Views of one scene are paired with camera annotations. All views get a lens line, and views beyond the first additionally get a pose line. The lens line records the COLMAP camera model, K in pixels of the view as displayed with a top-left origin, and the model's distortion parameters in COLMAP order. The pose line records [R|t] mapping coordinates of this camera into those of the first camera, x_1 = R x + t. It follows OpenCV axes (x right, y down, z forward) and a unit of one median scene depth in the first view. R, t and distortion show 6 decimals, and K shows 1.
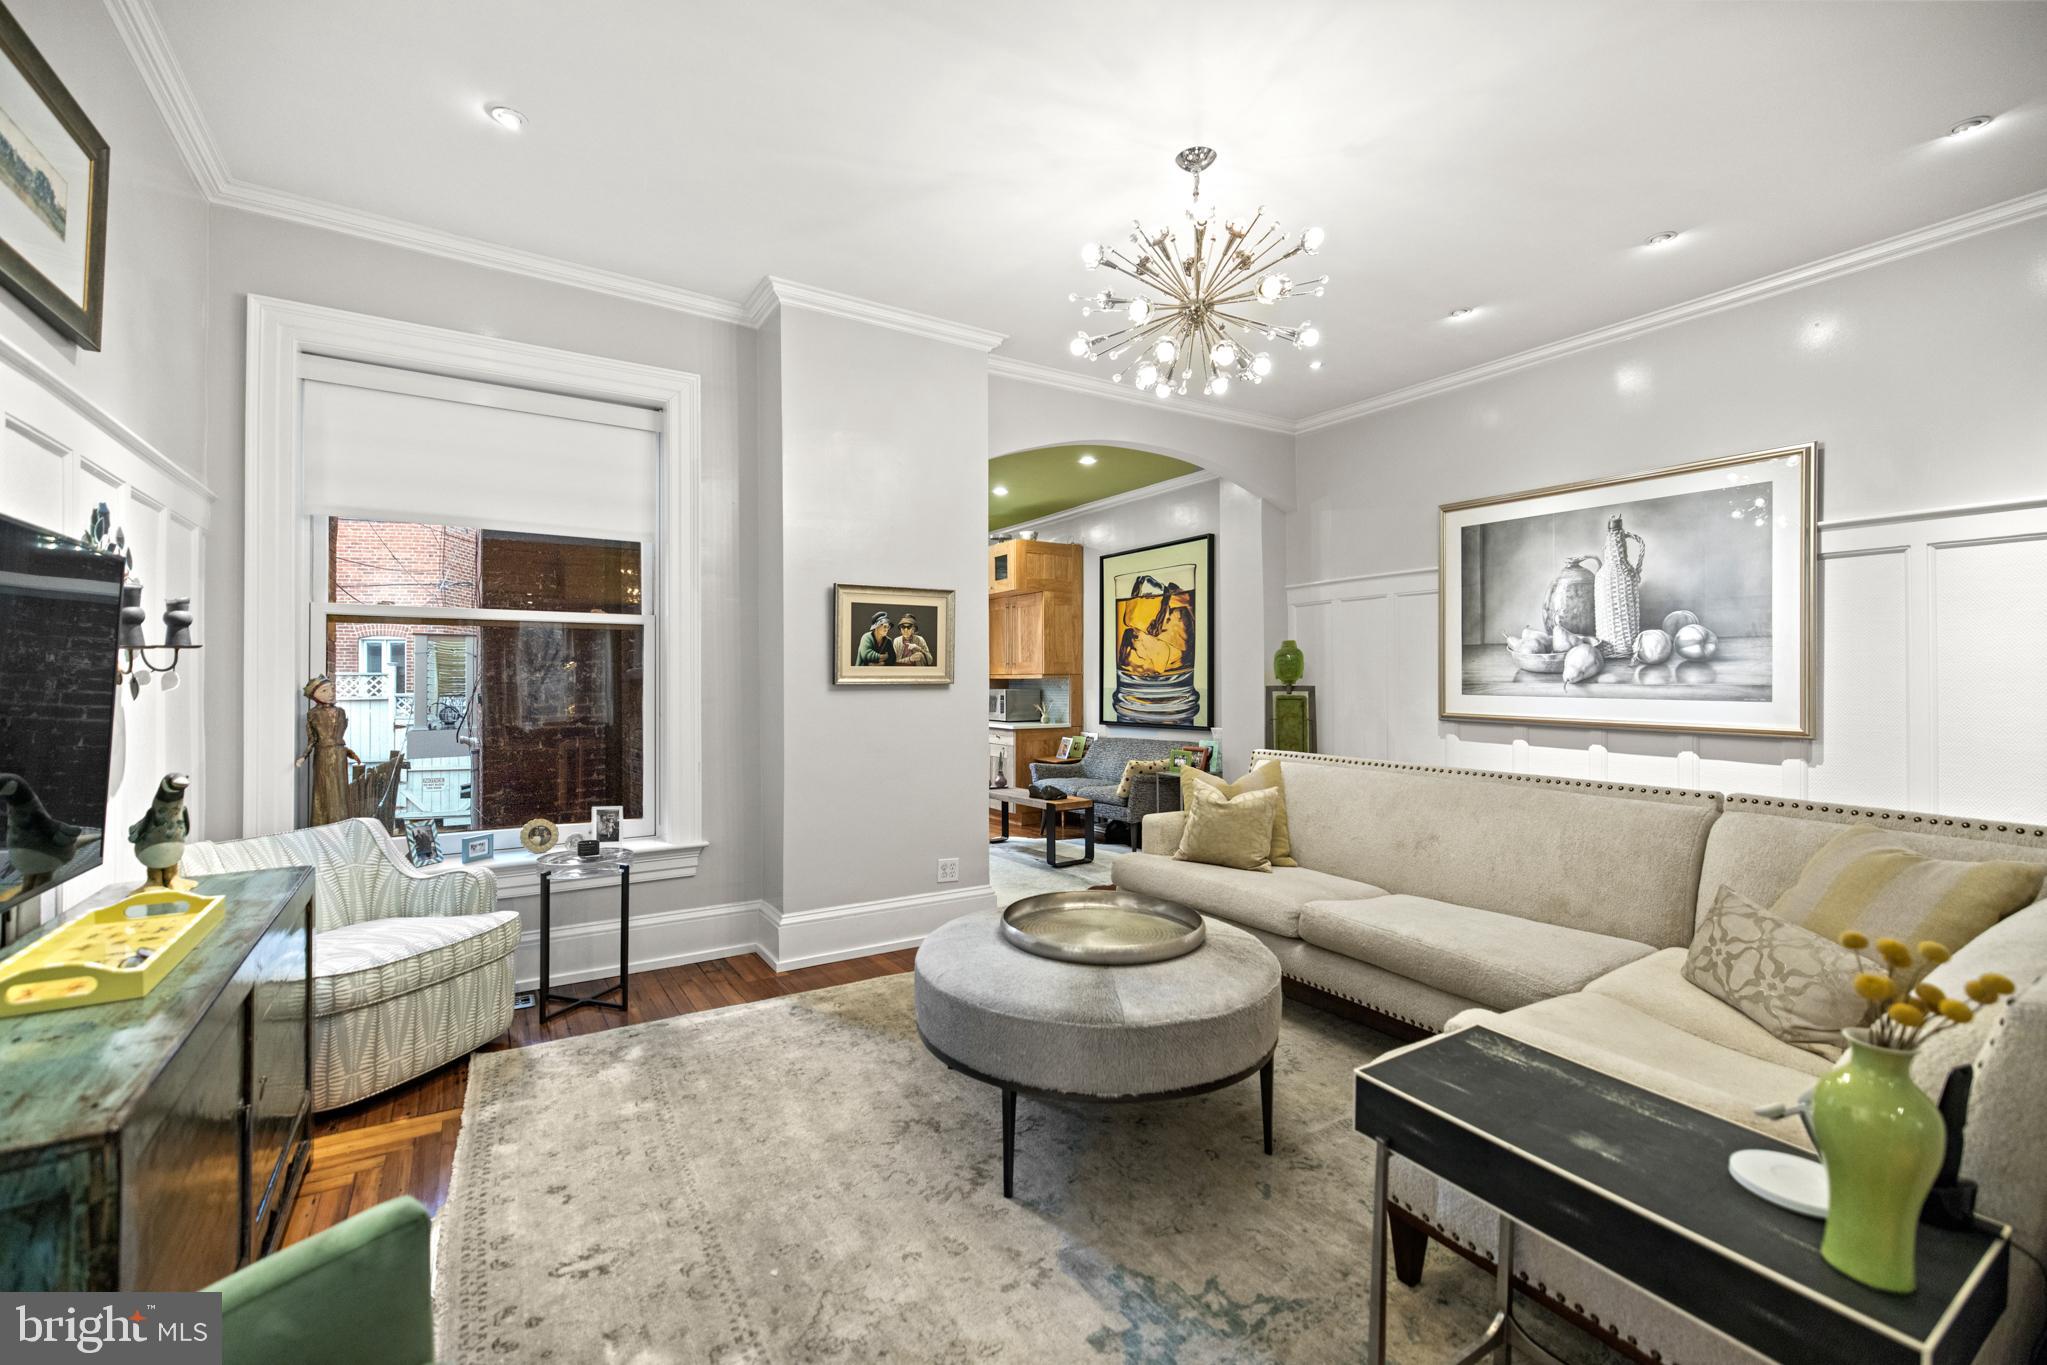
lens RADIAL K [[875.3, 0, 1010.9], [0, 875.3, 677.1], [0, 0, 1]] dist [0.006469, -0.001874]
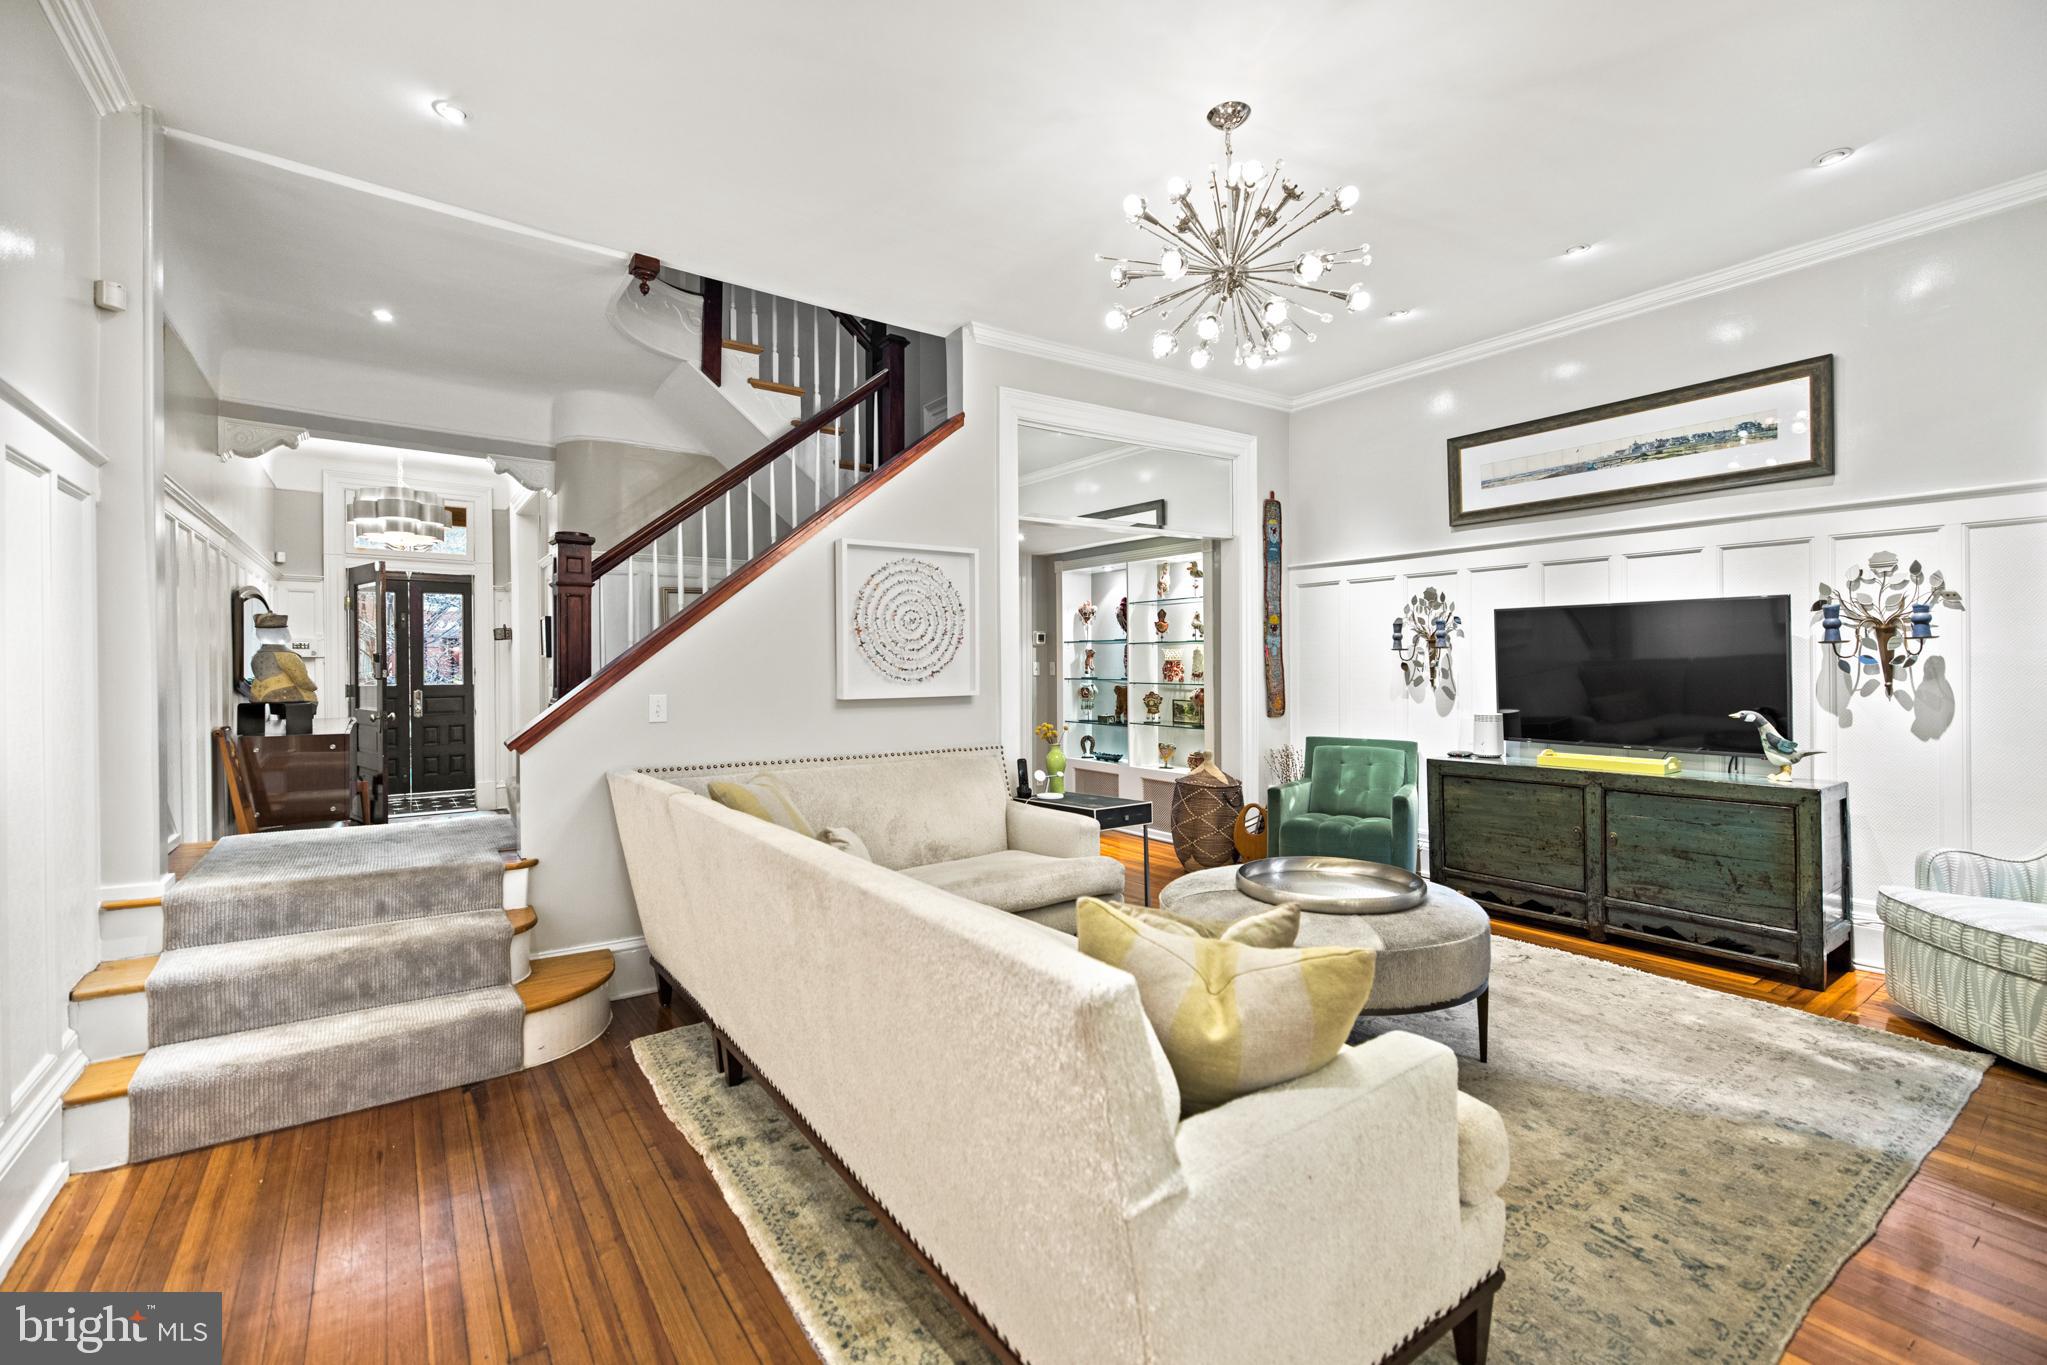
lens RADIAL K [[875.3, 0, 1015.6], [0, 875.3, 665.4], [0, 0, 1]] dist [0.006469, -0.001874]
pose [[-0.996282, 0.006972, -0.085875, 0.378763], [0.006869, 0.999975, 0.001496, -0.002154], [0.085883, 0.000900, -0.996305, 1.346892]]
